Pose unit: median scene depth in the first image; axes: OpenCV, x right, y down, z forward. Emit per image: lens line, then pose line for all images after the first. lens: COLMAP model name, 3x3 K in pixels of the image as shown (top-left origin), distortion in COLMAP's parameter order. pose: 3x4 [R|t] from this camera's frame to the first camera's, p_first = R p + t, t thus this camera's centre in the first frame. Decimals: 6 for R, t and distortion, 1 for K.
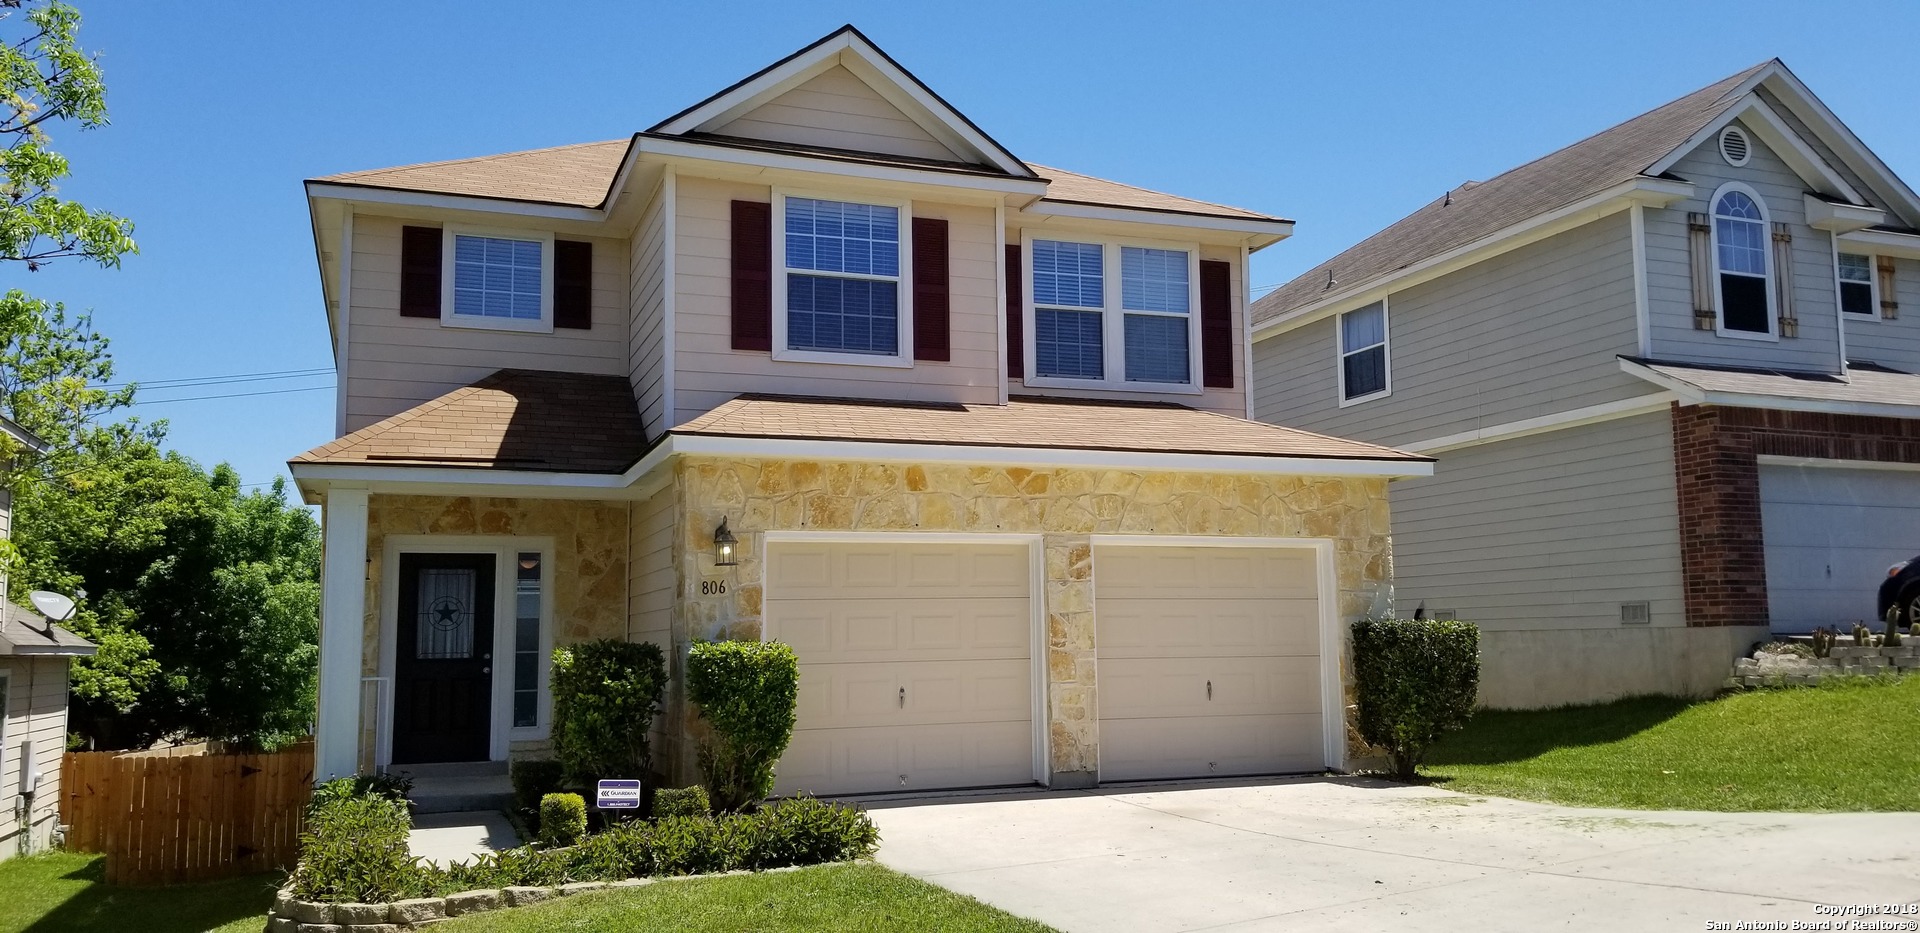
lens RADIAL K [[1506.3, 0, 977.5], [0, 1506.3, 461.5], [0, 0, 1]] dist [0.115370, -0.223076]
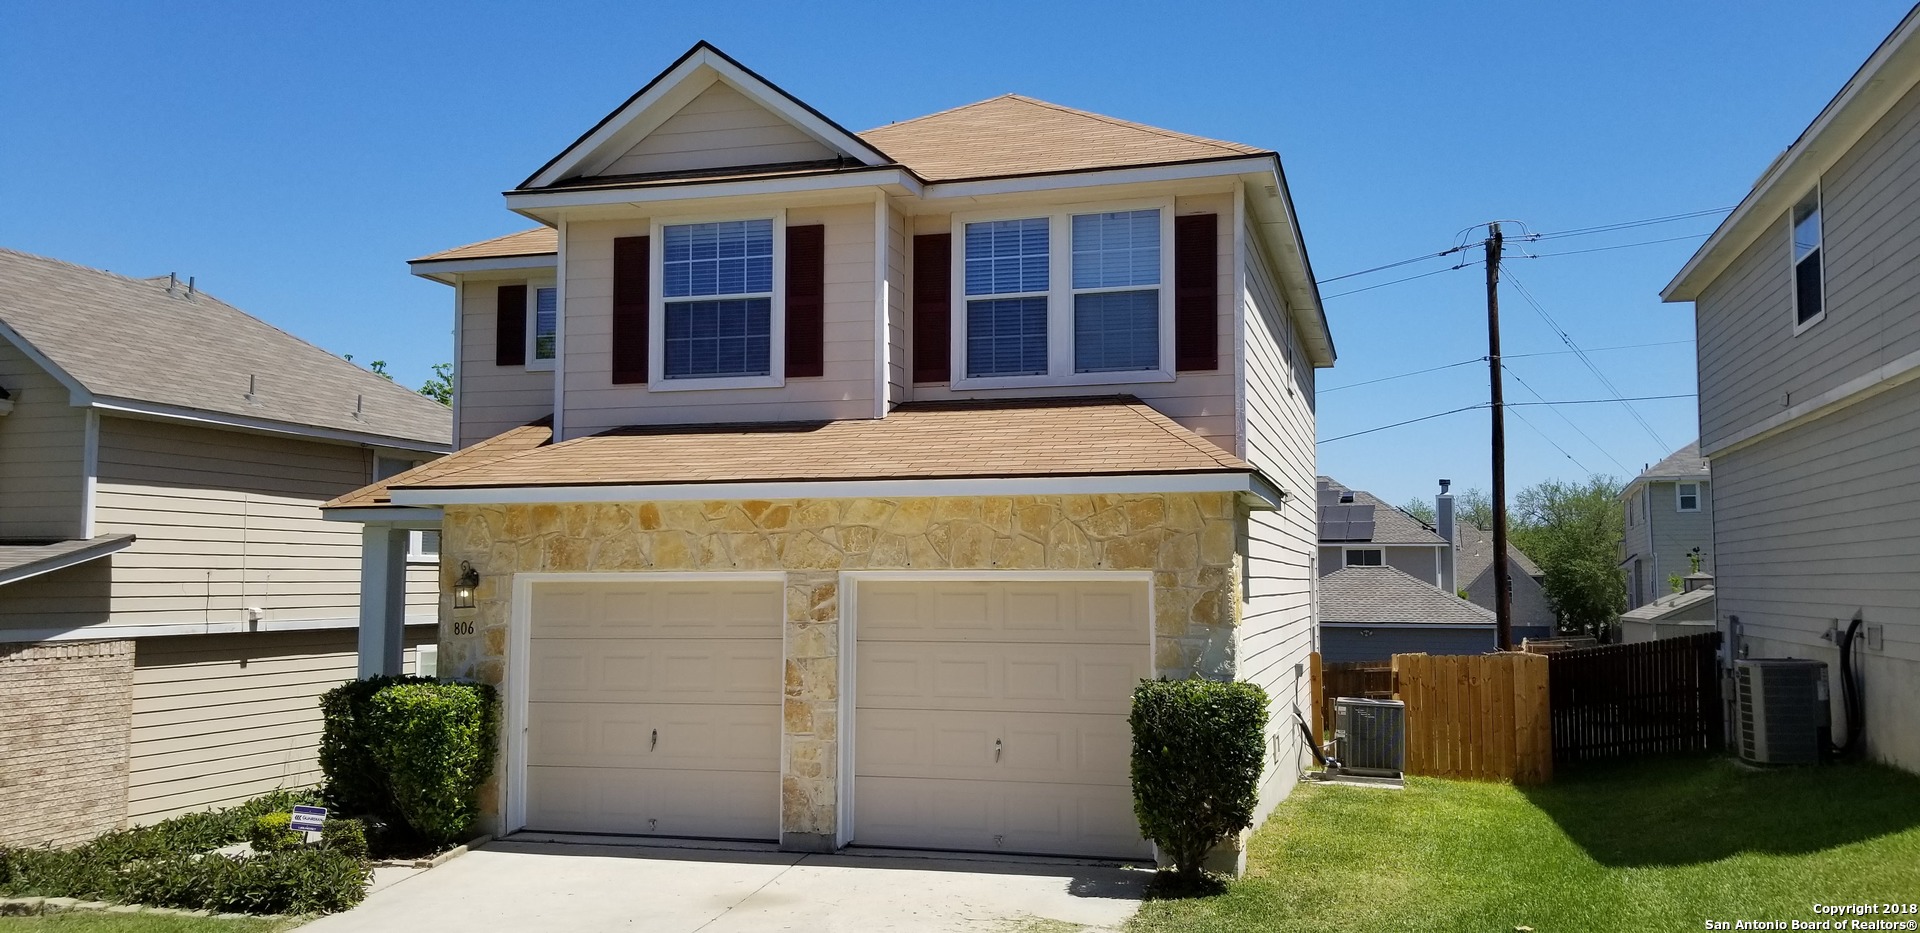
lens RADIAL K [[1506.3, 0, 977.5], [0, 1506.3, 461.5], [0, 0, 1]] dist [0.115370, -0.223076]
pose [[0.799732, -0.033688, -0.599412, 0.648778], [0.061375, 0.997781, 0.025809, -0.033116], [0.597212, -0.057429, 0.800025, 0.316904]]
